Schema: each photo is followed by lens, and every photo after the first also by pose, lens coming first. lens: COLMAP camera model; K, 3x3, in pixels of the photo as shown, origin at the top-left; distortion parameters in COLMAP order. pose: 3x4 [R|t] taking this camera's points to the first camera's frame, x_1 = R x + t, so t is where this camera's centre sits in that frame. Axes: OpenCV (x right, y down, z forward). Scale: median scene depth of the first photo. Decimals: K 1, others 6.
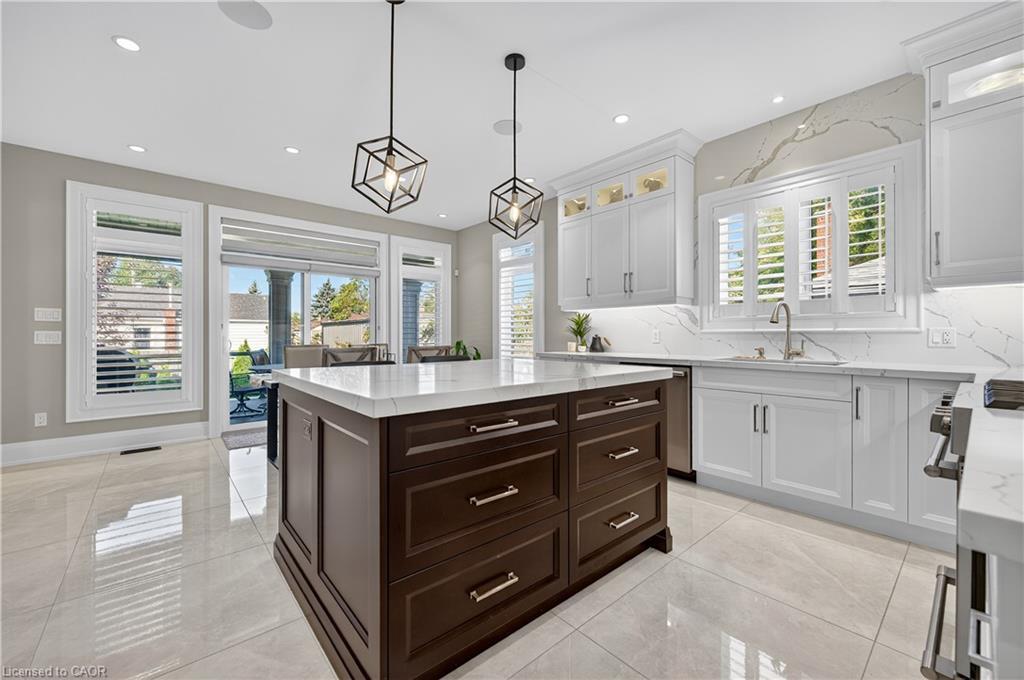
lens RADIAL K [[407.1, 0, 513.8], [0, 407.1, 336.4], [0, 0, 1]] dist [0.000483, -0.000596]
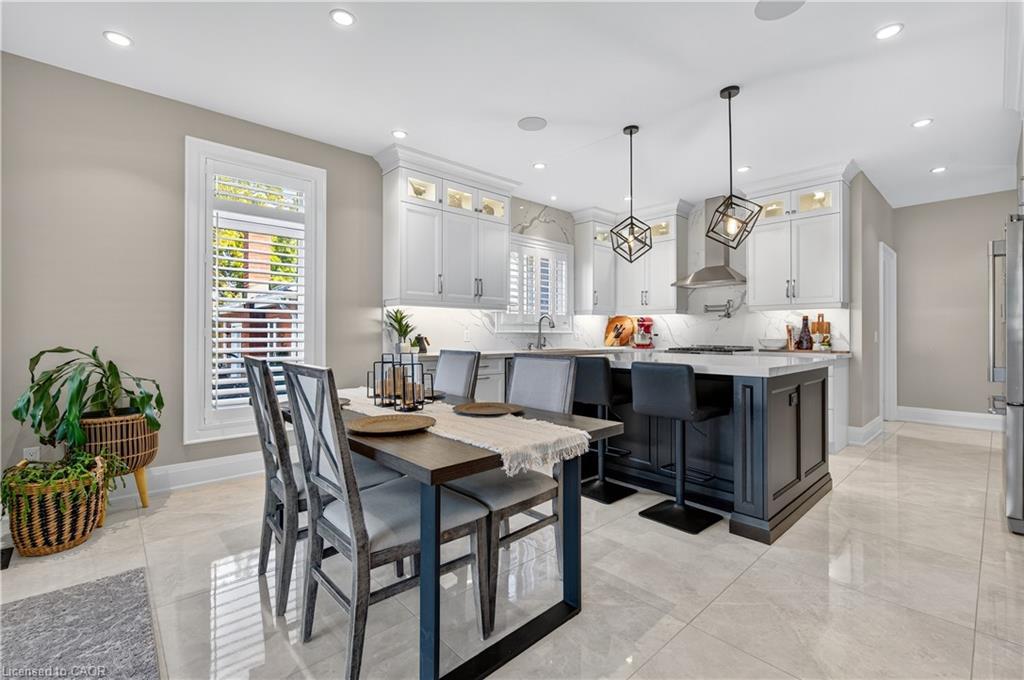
lens RADIAL K [[446.6, 0, 512.2], [0, 446.6, 329.7], [0, 0, 1]] dist [-0.003021, -0.000651]
pose [[-0.023437, 0.018600, 0.999552, -0.805293], [0.008748, 0.999792, -0.018400, 0.006392], [-0.999687, 0.008313, -0.023594, 0.805236]]
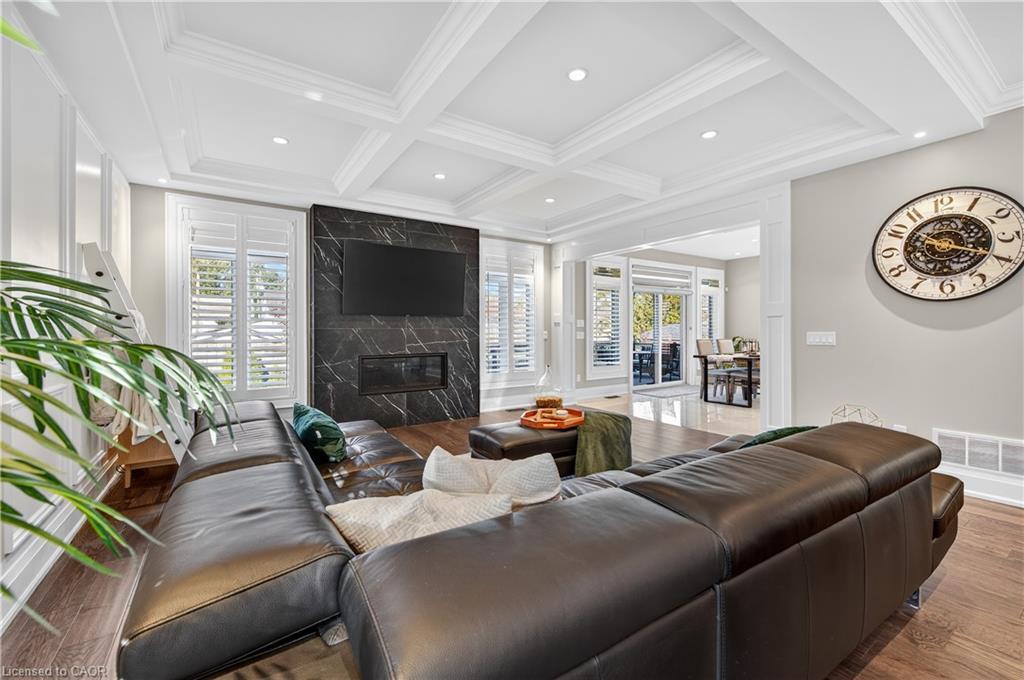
lens RADIAL K [[413.5, 0, 508.1], [0, 413.5, 331.9], [0, 0, 1]] dist [0.003967, -0.001369]
pose [[0.990613, -0.000516, -0.136698, -1.023396], [0.000471, 1.000000, -0.000364, -0.010073], [0.136698, 0.000296, 0.990613, -0.811119]]
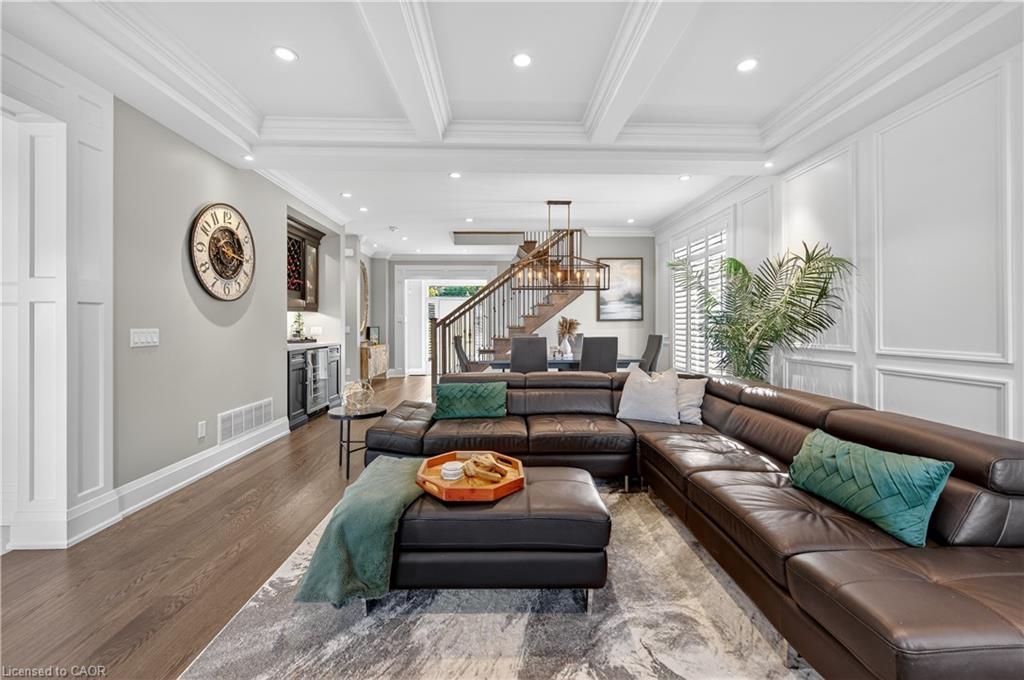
lens RADIAL K [[407.1, 0, 519.9], [0, 407.1, 326.8], [0, 0, 1]] dist [0.000483, -0.000596]
pose [[-0.780731, 0.001085, 0.624867, -1.337575], [0.006760, 0.999955, 0.006710, -0.012609], [-0.624831, 0.009463, -0.780703, 0.238862]]
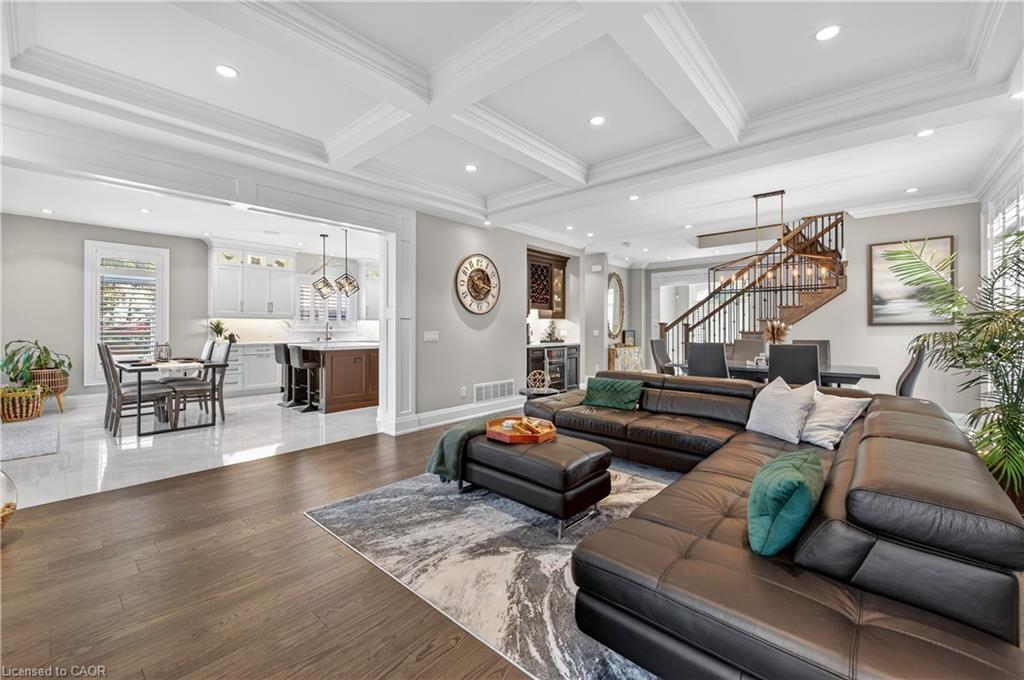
lens RADIAL K [[413.5, 0, 521.2], [0, 413.5, 327.4], [0, 0, 1]] dist [0.003967, -0.001369]
pose [[-0.135659, 0.005109, 0.990742, -1.689649], [0.003567, 0.999983, -0.004668, -0.014230], [-0.990749, 0.002900, -0.135675, 0.020861]]
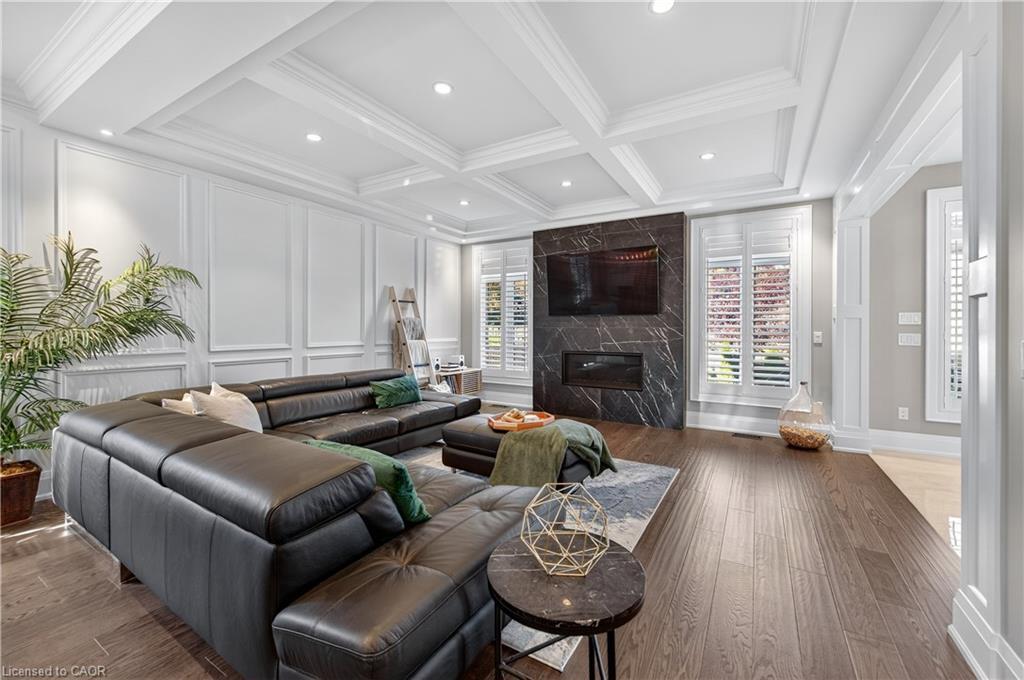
lens RADIAL K [[407.1, 0, 515.8], [0, 407.1, 330.7], [0, 0, 1]] dist [0.000483, -0.000596]
pose [[0.317162, 0.005979, -0.948353, -0.352005], [-0.007820, 0.999963, 0.003689, -0.013360], [0.948339, 0.006246, 0.317197, -0.276671]]
